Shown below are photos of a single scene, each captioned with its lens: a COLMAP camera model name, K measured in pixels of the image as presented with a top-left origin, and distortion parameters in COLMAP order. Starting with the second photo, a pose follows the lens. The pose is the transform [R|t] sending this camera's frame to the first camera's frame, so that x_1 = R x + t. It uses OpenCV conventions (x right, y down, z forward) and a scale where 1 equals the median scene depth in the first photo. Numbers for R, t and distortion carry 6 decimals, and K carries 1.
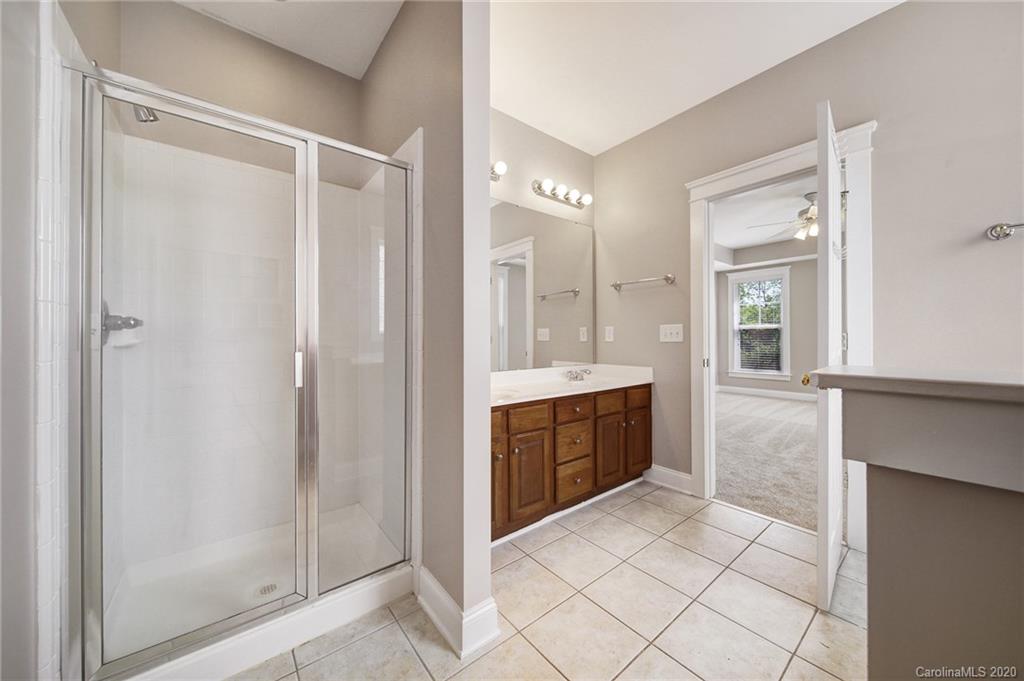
lens RADIAL K [[363.7, 0, 510.4], [0, 363.7, 336.7], [0, 0, 1]] dist [0.000371, -0.001344]
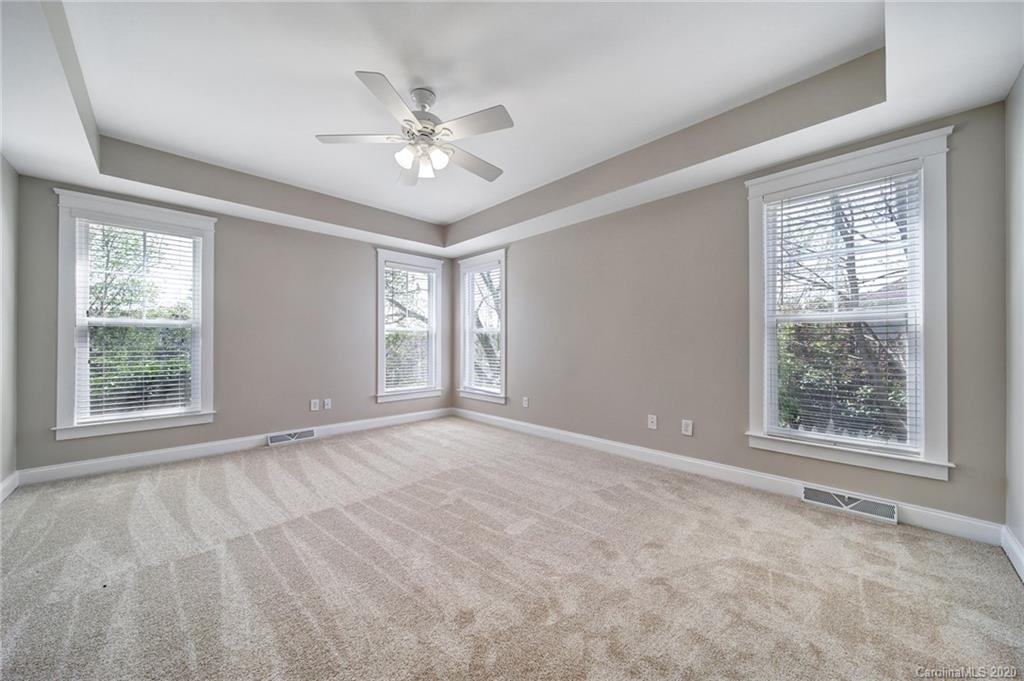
lens RADIAL K [[363.7, 0, 504.5], [0, 363.7, 342.8], [0, 0, 1]] dist [0.000371, -0.001344]
pose [[-0.093588, 0.007559, 0.995582, 0.375306], [-0.001503, 0.999969, -0.007734, 0.005988], [-0.995610, -0.002220, -0.093573, 1.381435]]
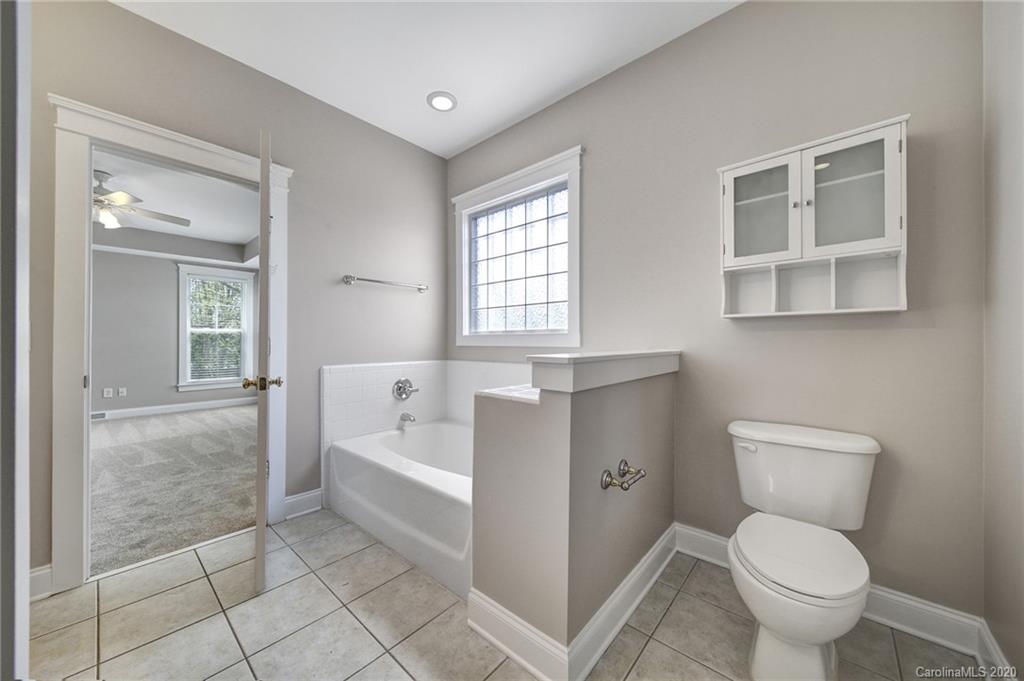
lens RADIAL K [[363.7, 0, 515.4], [0, 363.7, 342.0], [0, 0, 1]] dist [0.000371, -0.001344]
pose [[-0.180497, 0.005904, 0.983558, -0.240441], [-0.003066, 0.999974, -0.006565, 0.002521], [-0.983571, -0.004201, -0.180474, 0.309024]]
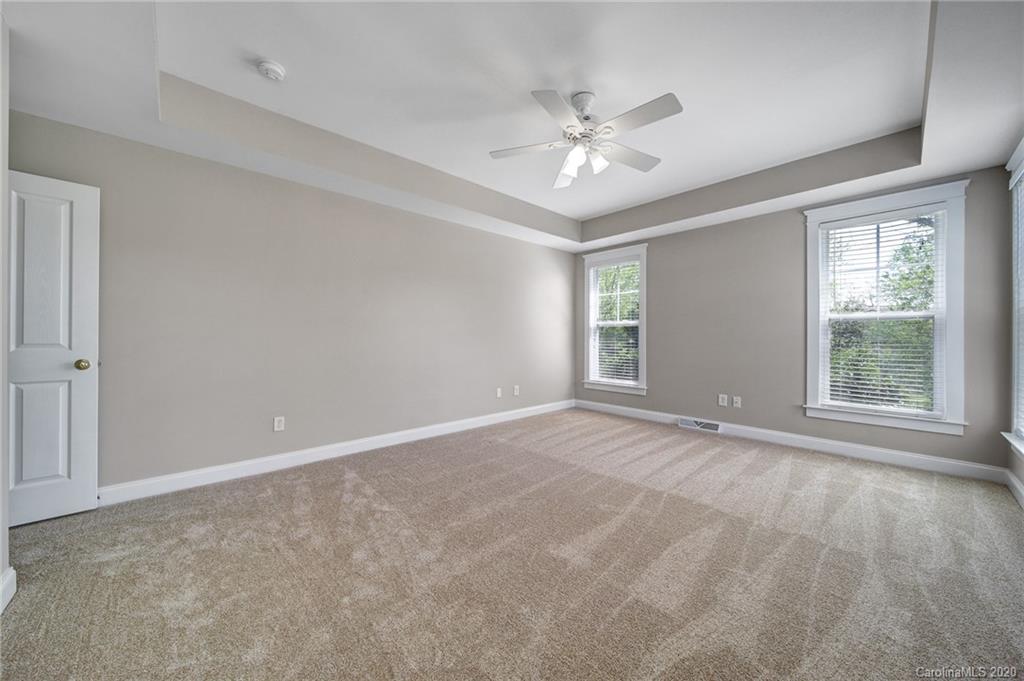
lens RADIAL K [[363.7, 0, 512.2], [0, 363.7, 334.9], [0, 0, 1]] dist [0.000371, -0.001344]
pose [[0.997331, 0.006859, 0.072688, 1.008575], [-0.006605, 0.999971, -0.003727, 0.001520], [-0.072712, 0.003237, 0.997348, 0.611765]]
